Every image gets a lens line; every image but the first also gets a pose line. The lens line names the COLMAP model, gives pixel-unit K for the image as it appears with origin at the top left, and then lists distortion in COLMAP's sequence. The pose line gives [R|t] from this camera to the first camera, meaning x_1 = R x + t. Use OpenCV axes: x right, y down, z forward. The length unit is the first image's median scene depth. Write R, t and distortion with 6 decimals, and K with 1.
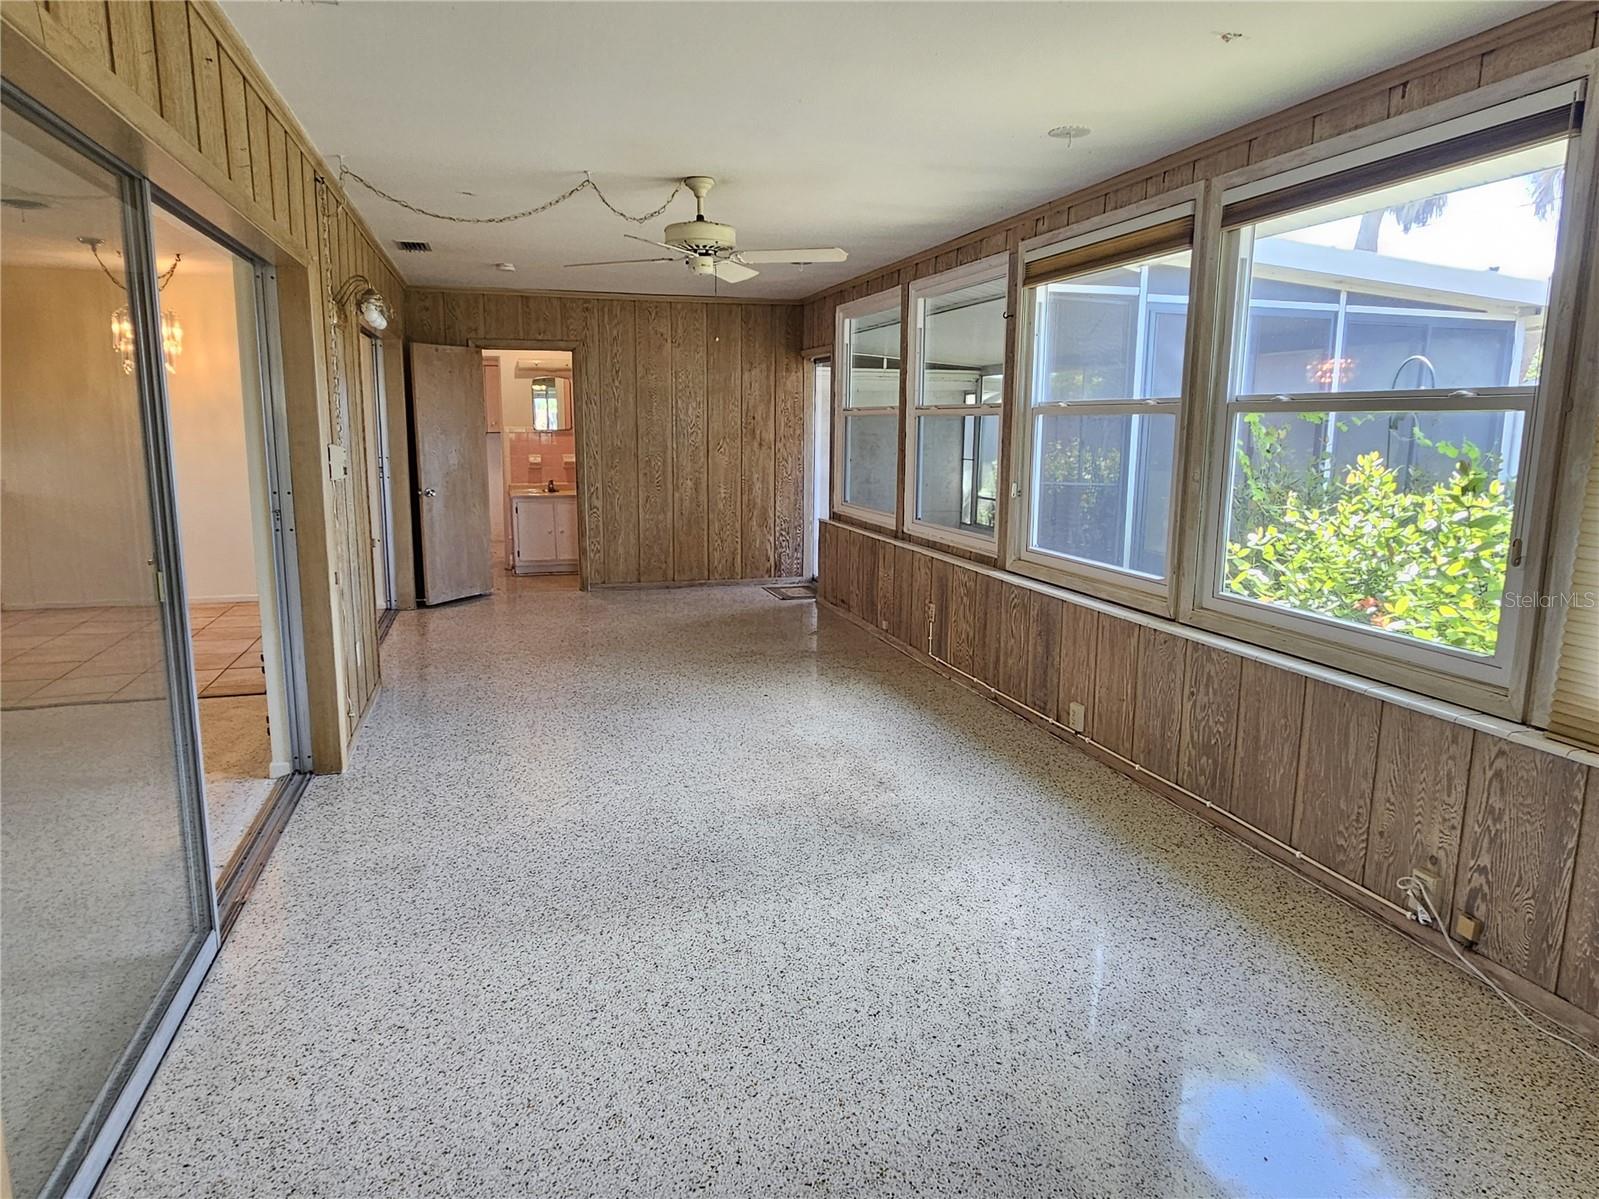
lens RADIAL K [[1004.9, 0, 788.6], [0, 1004.9, 619.9], [0, 0, 1]] dist [-0.004557, 0.007061]
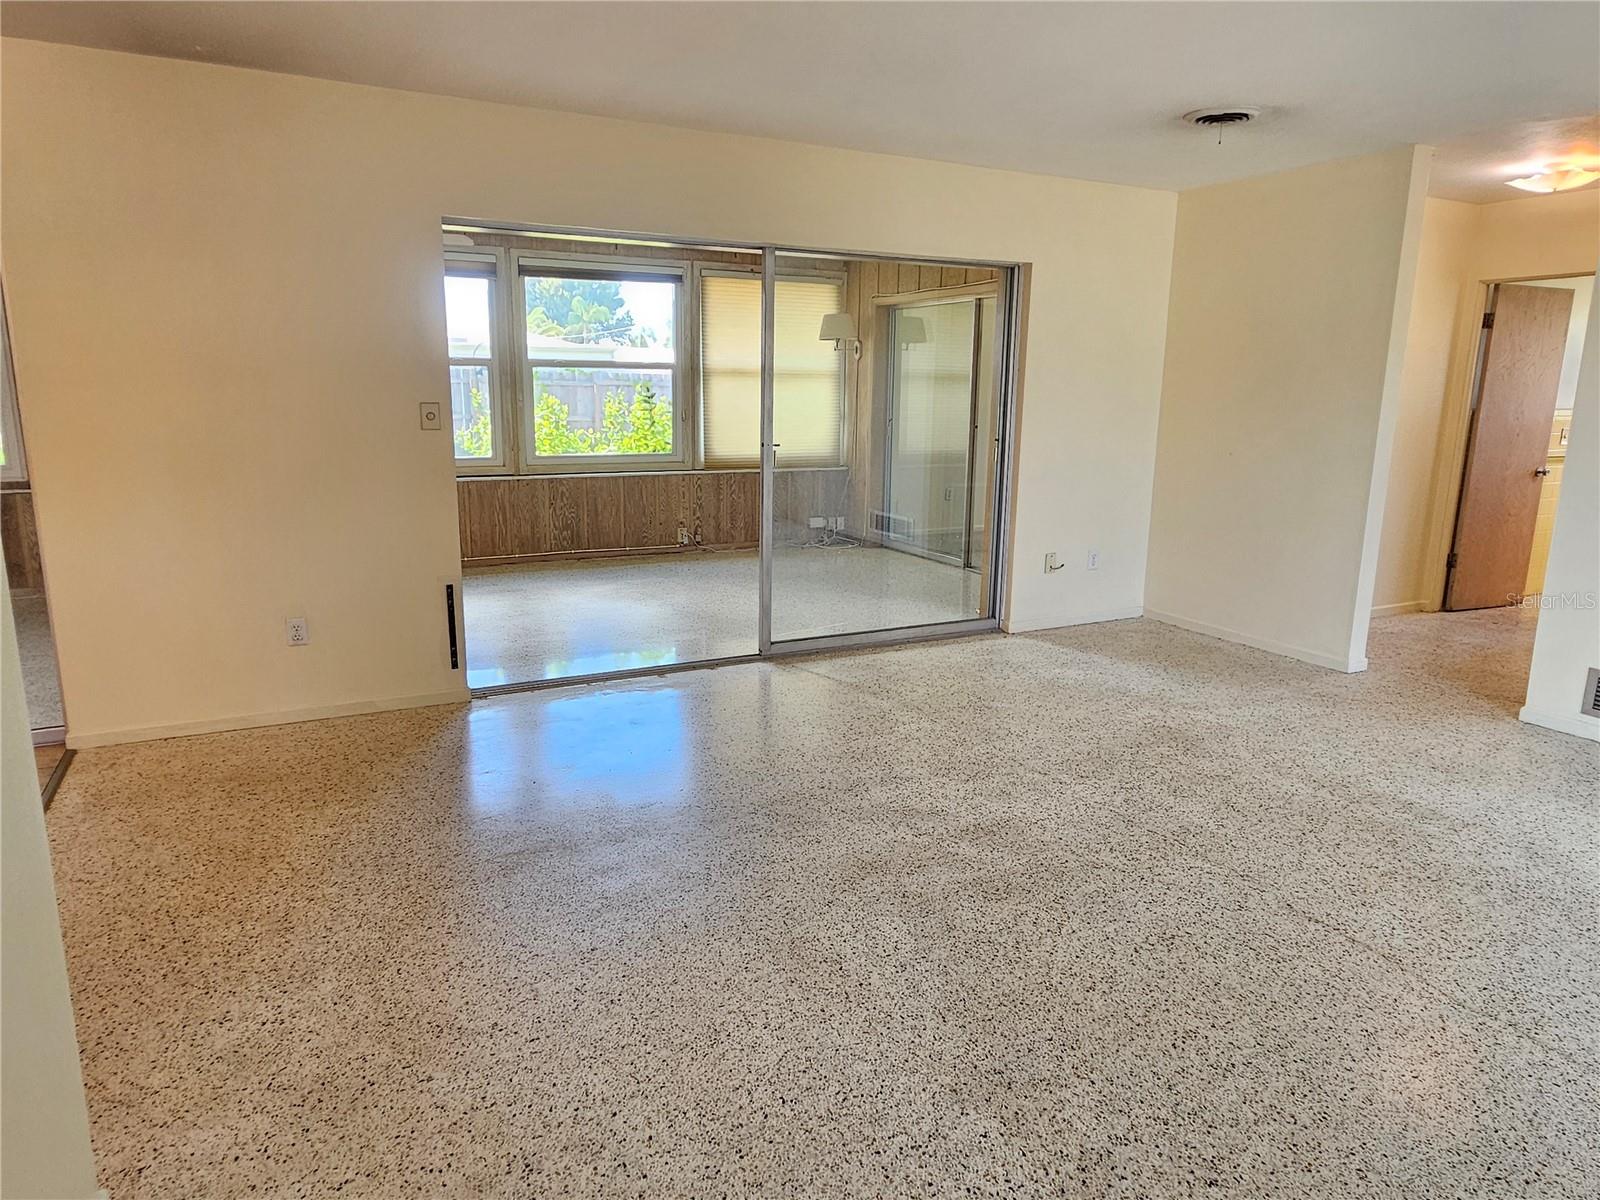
lens RADIAL K [[1005.5, 0, 792.8], [0, 1005.5, 589.9], [0, 0, 1]] dist [-0.004557, 0.007061]
pose [[-0.188665, -0.206043, 0.960183, -0.948572], [0.176441, 0.954720, 0.239539, -0.091858], [-0.966061, 0.214609, -0.143767, 0.479076]]
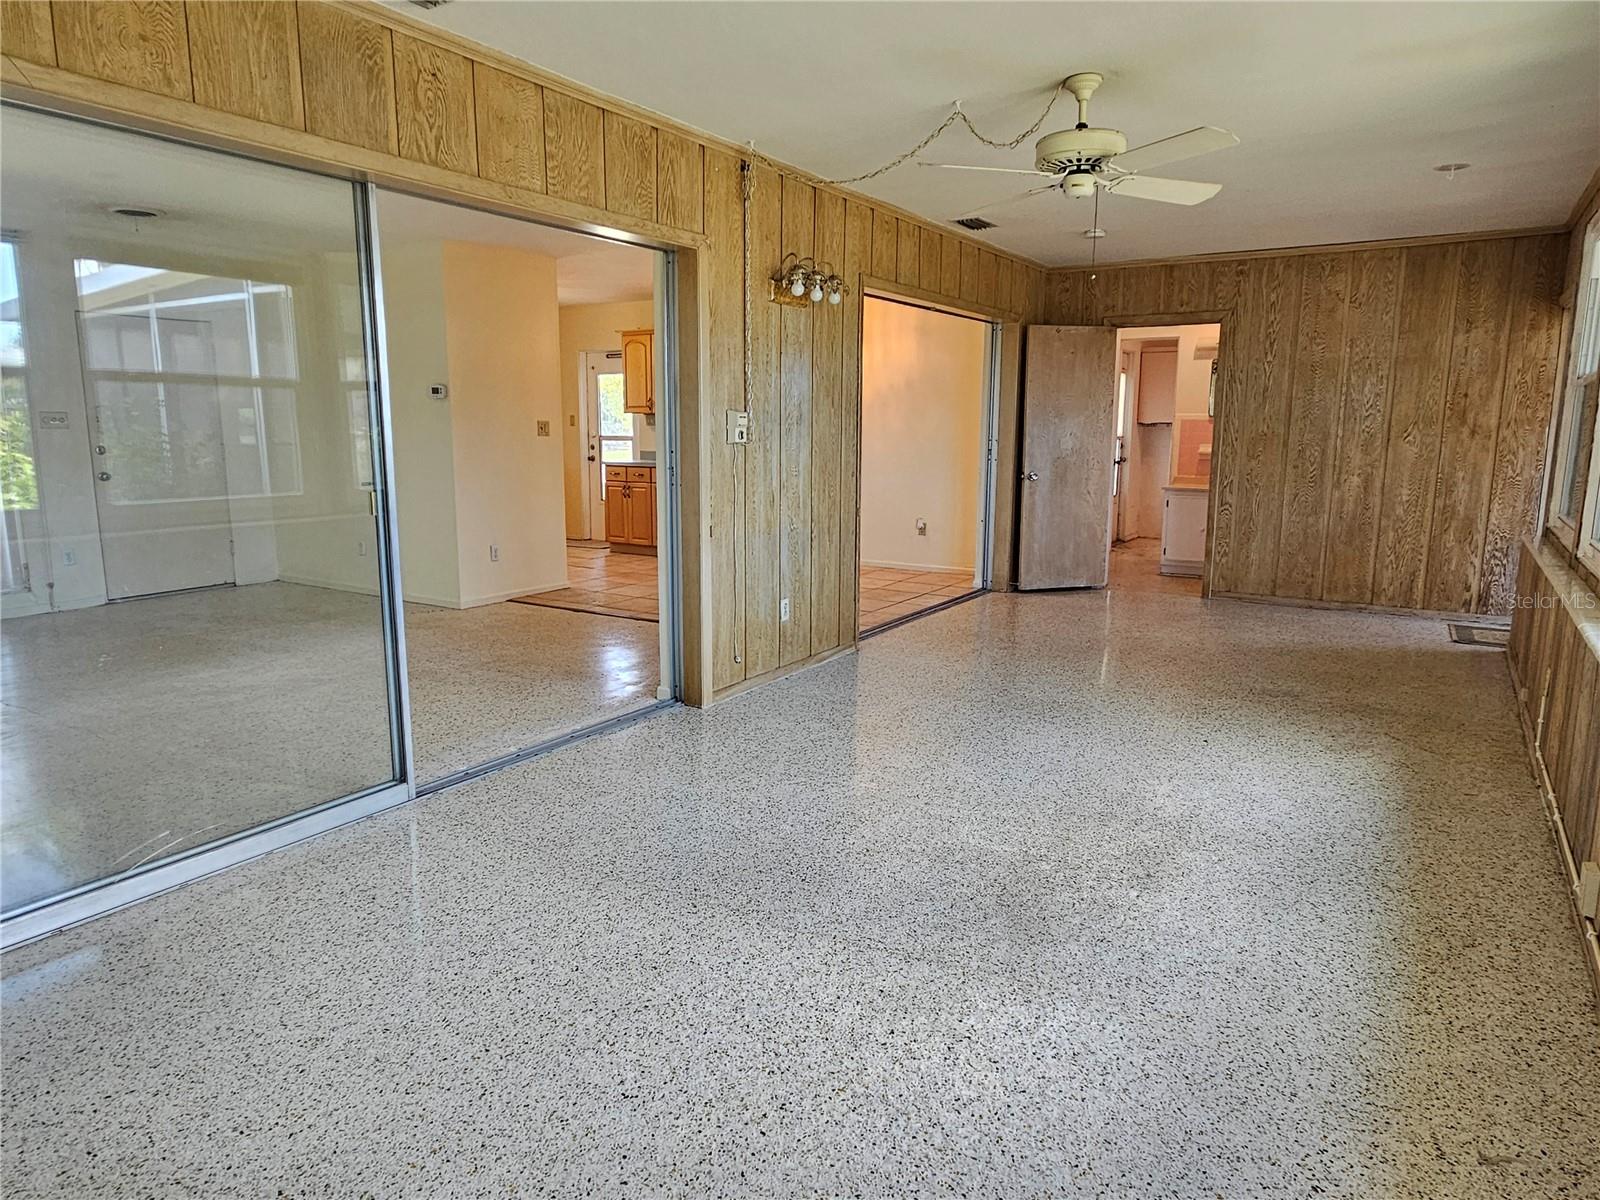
lens RADIAL K [[1005.5, 0, 803.8], [0, 1005.5, 603.7], [0, 0, 1]] dist [-0.004557, 0.007061]
pose [[0.669037, 0.127137, -0.732274, 0.256617], [-0.143088, 0.988862, 0.040955, -0.013076], [0.729325, 0.077379, 0.679778, 0.198476]]
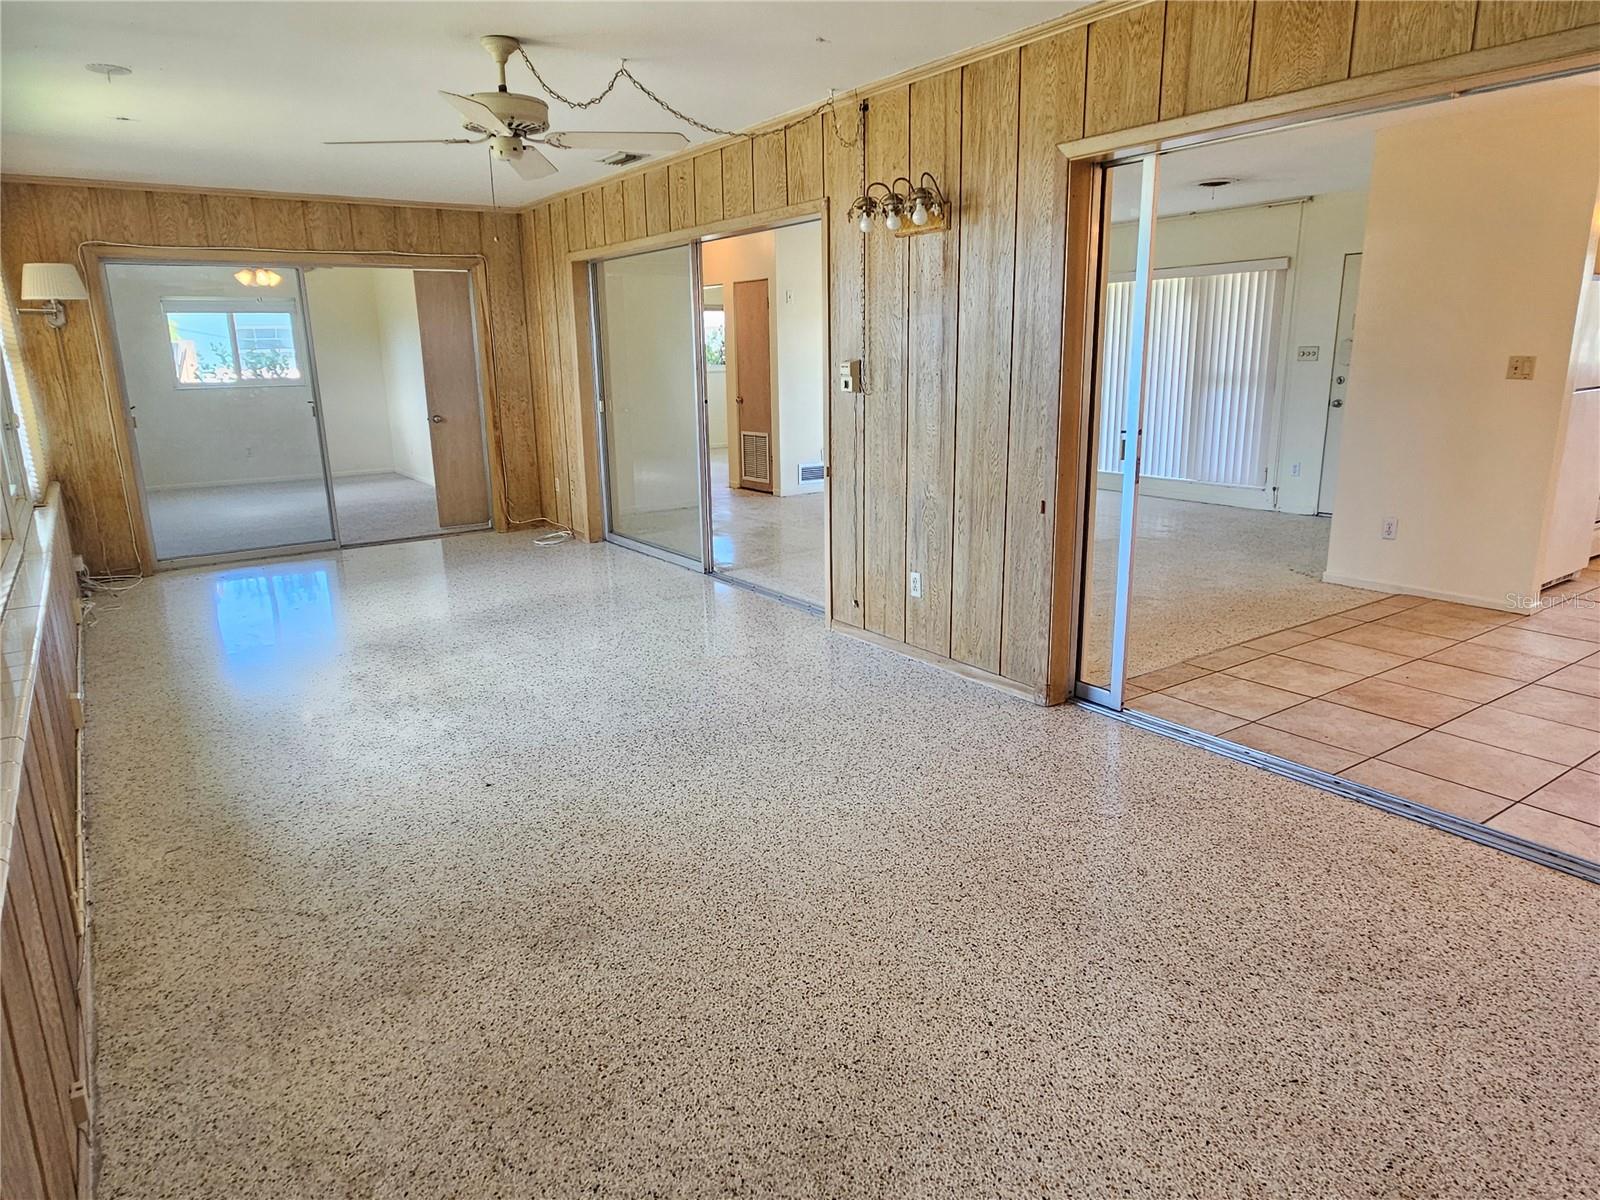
lens RADIAL K [[1005.5, 0, 781.5], [0, 1005.5, 602.4], [0, 0, 1]] dist [-0.004557, 0.007061]
pose [[-0.948905, 0.087132, -0.303294, -0.011632], [-0.049401, 0.908256, 0.415488, -0.235878], [0.311671, 0.409242, -0.857545, 1.238639]]
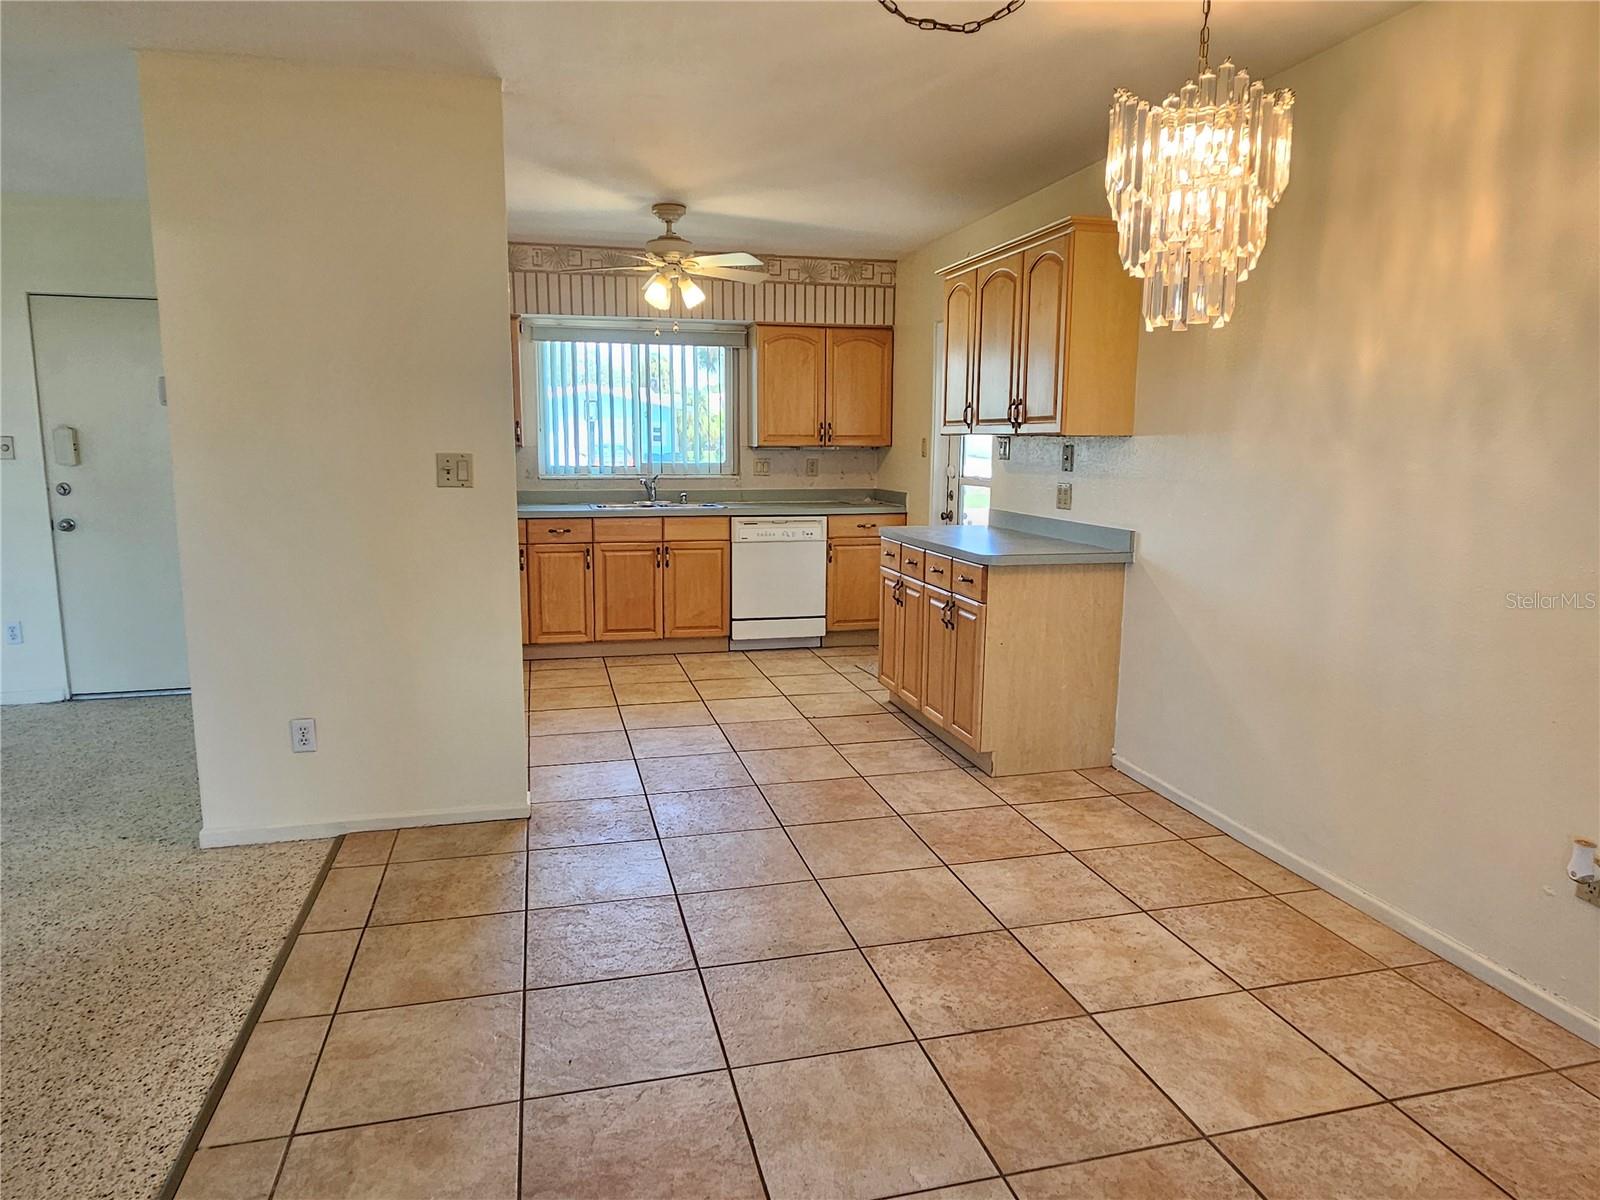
lens RADIAL K [[1005.5, 0, 790.9], [0, 1005.5, 595.9], [0, 0, 1]] dist [-0.004557, 0.007061]
pose [[-0.033081, 0.147389, -0.988525, -0.264568], [-0.199544, 0.968179, 0.151033, -0.163407], [0.979330, 0.202250, -0.002618, 0.890996]]
